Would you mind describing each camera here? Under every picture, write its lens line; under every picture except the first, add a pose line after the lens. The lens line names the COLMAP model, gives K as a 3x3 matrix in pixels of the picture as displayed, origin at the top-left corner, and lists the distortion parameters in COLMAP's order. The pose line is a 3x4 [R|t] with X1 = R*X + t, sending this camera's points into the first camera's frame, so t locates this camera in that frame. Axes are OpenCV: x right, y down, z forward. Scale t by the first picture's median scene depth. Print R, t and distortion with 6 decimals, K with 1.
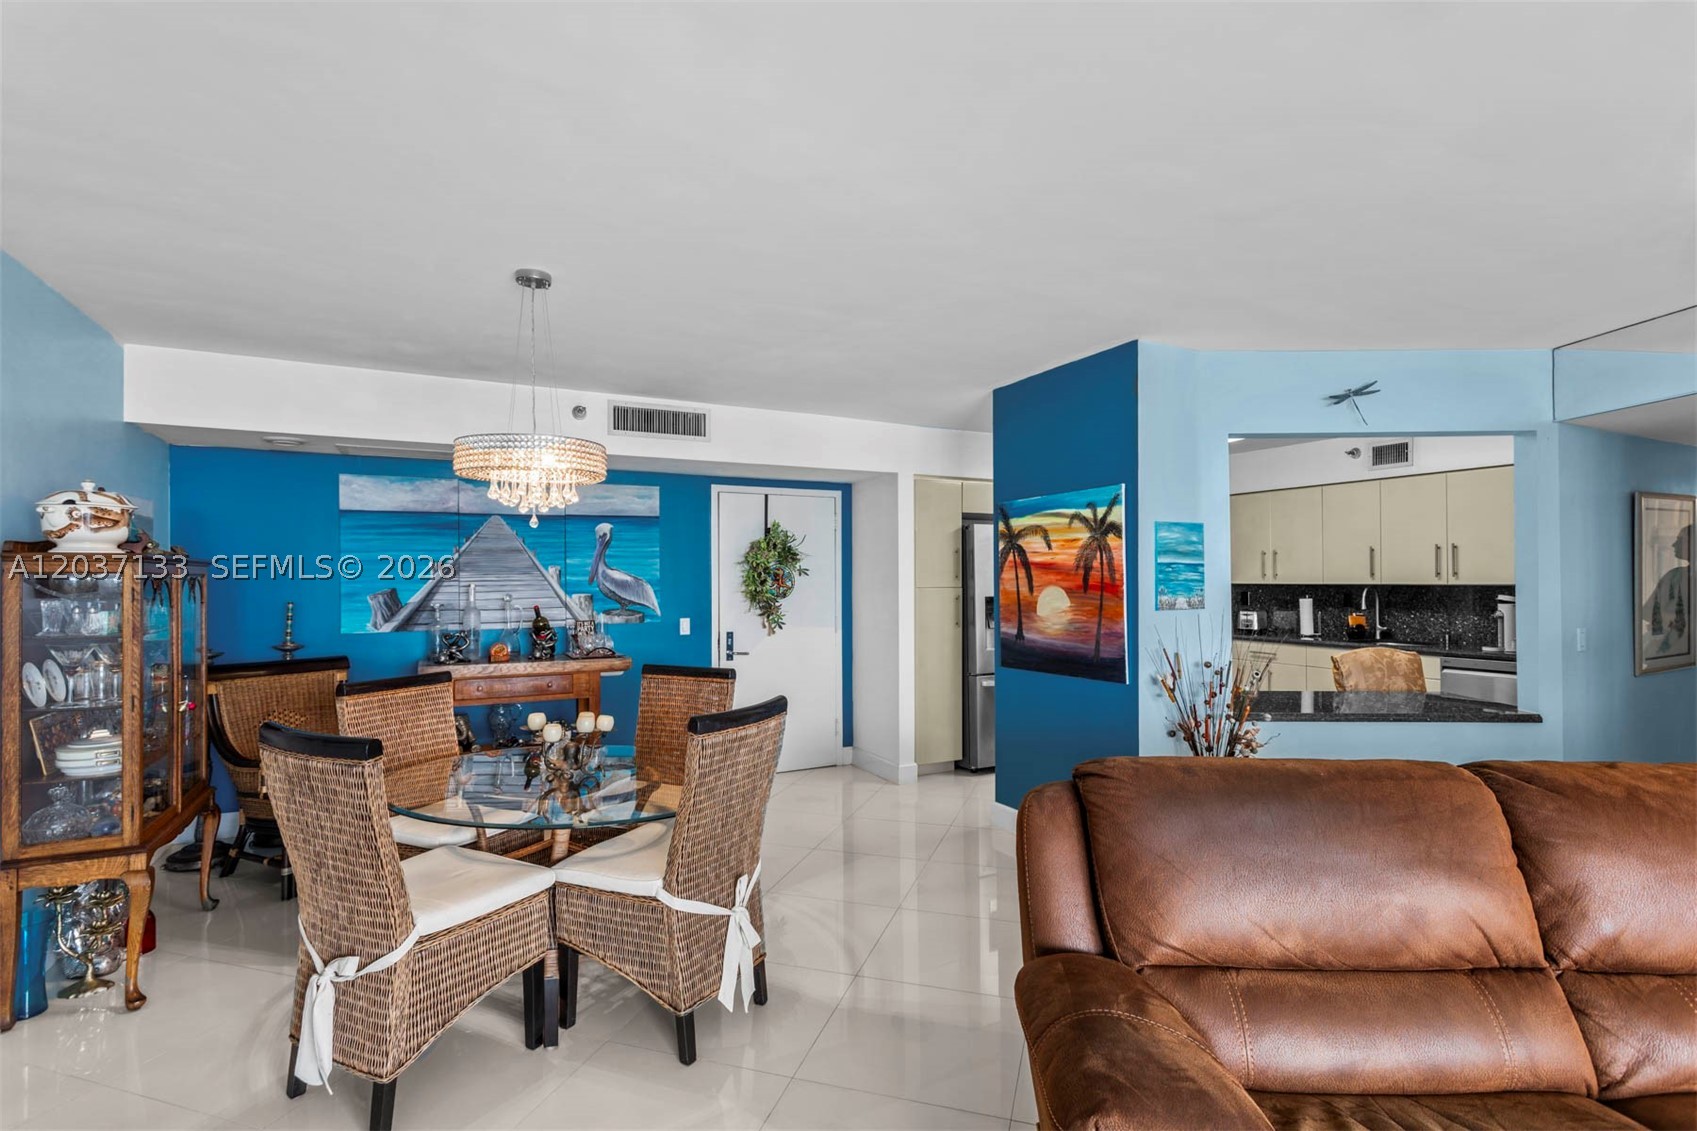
lens RADIAL K [[798.2, 0, 847.1], [0, 798.2, 572.1], [0, 0, 1]] dist [0.000849, 0.002760]
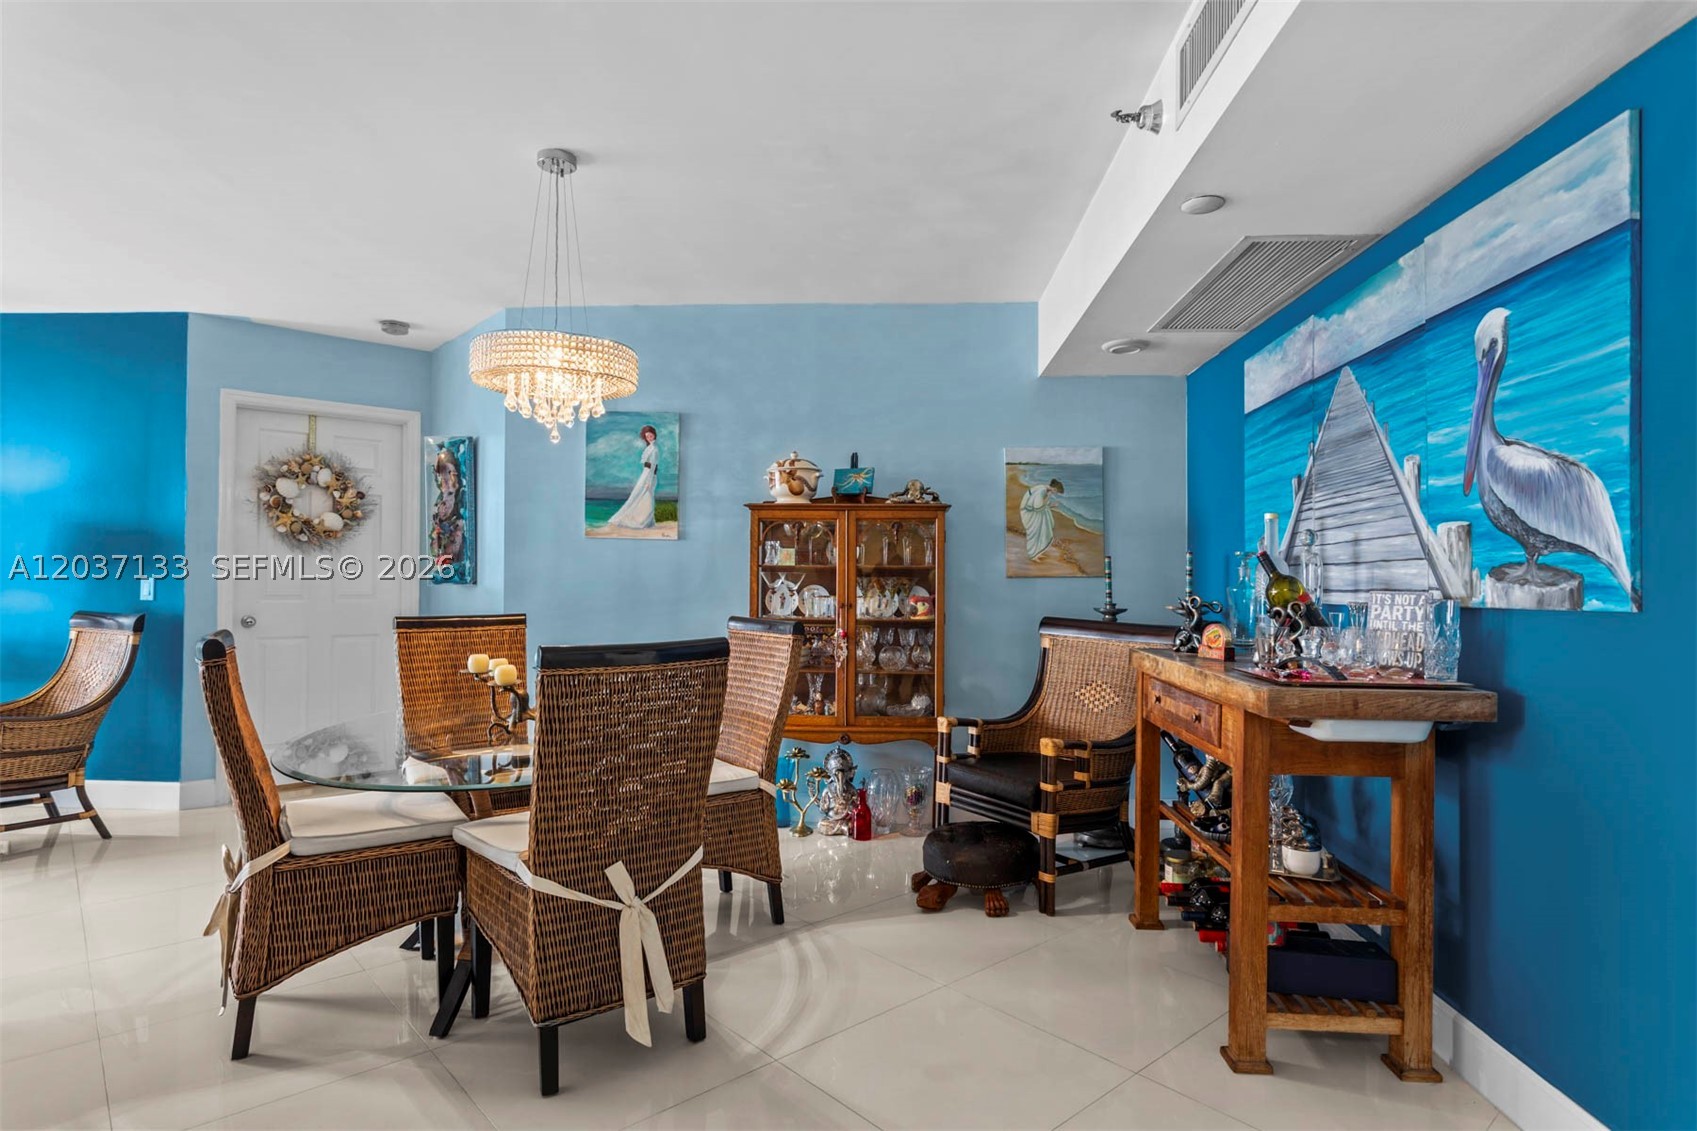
lens RADIAL K [[907.6, 0, 850.4], [0, 907.6, 574.6], [0, 0, 1]] dist [0.003786, 0.003263]
pose [[-0.502156, -0.003714, -0.864769, 0.185927], [0.003268, 0.999975, -0.006193, 0.058182], [0.864771, -0.005936, -0.502132, 1.057374]]
